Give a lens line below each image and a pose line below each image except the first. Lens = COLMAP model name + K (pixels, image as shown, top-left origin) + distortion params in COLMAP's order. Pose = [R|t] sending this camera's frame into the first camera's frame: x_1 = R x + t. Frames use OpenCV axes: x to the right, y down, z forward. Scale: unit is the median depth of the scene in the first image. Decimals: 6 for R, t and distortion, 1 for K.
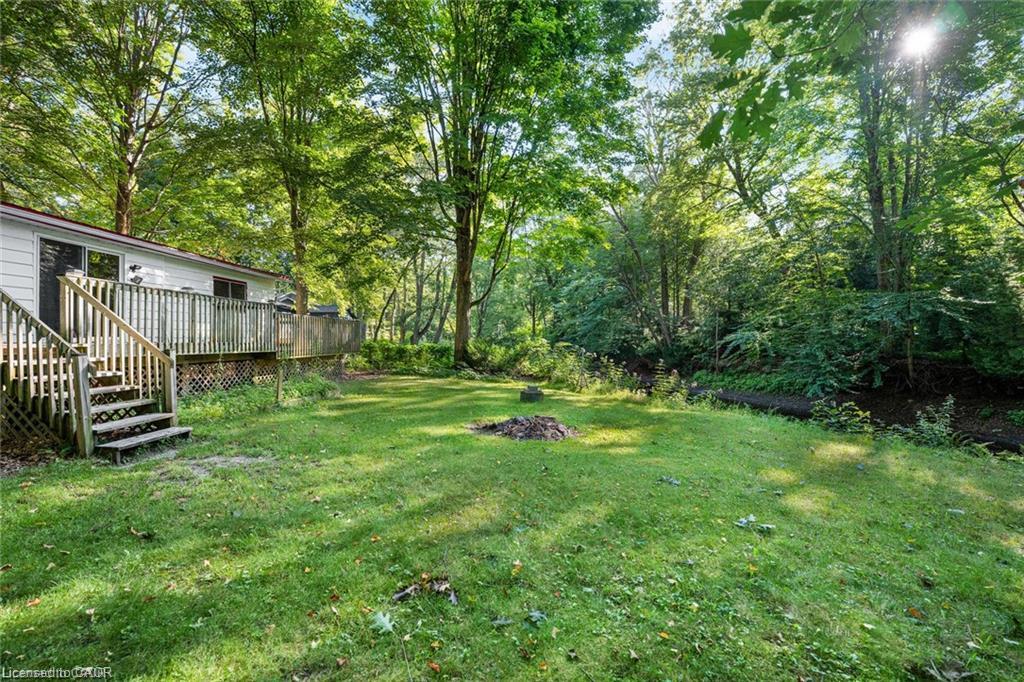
lens RADIAL K [[431.6, 0, 520.2], [0, 431.6, 337.9], [0, 0, 1]] dist [-0.009819, -0.000729]
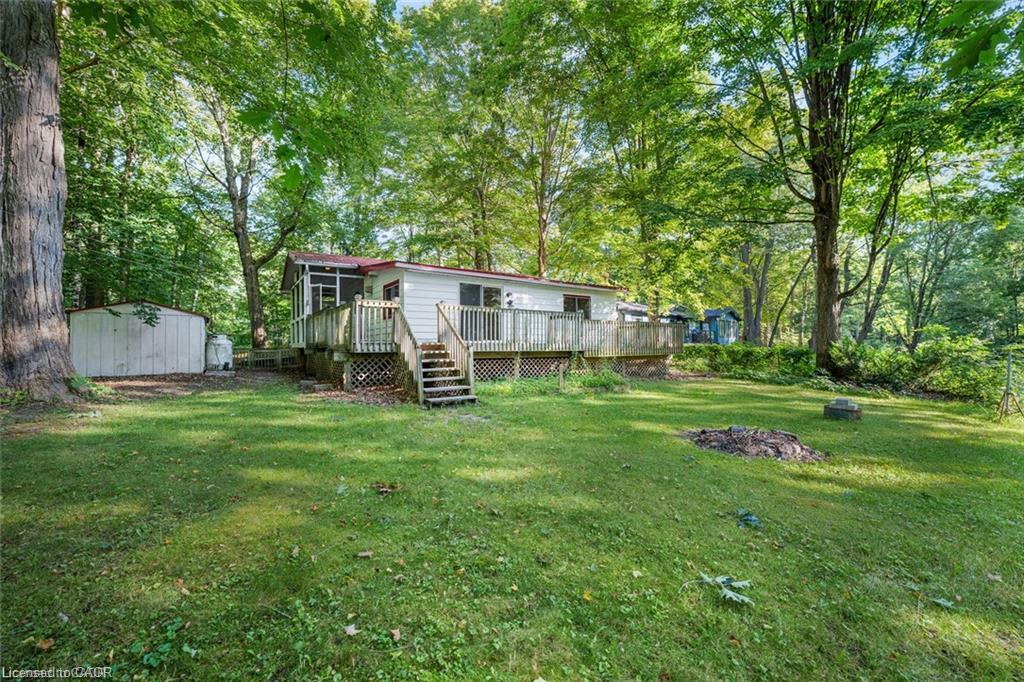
lens RADIAL K [[431.6, 0, 516.2], [0, 431.6, 342.7], [0, 0, 1]] dist [-0.009819, -0.000729]
pose [[0.599148, -0.007206, -0.800606, 0.309803], [0.007755, 0.999965, -0.003196, 0.010336], [0.800601, -0.004294, 0.599182, 0.095592]]
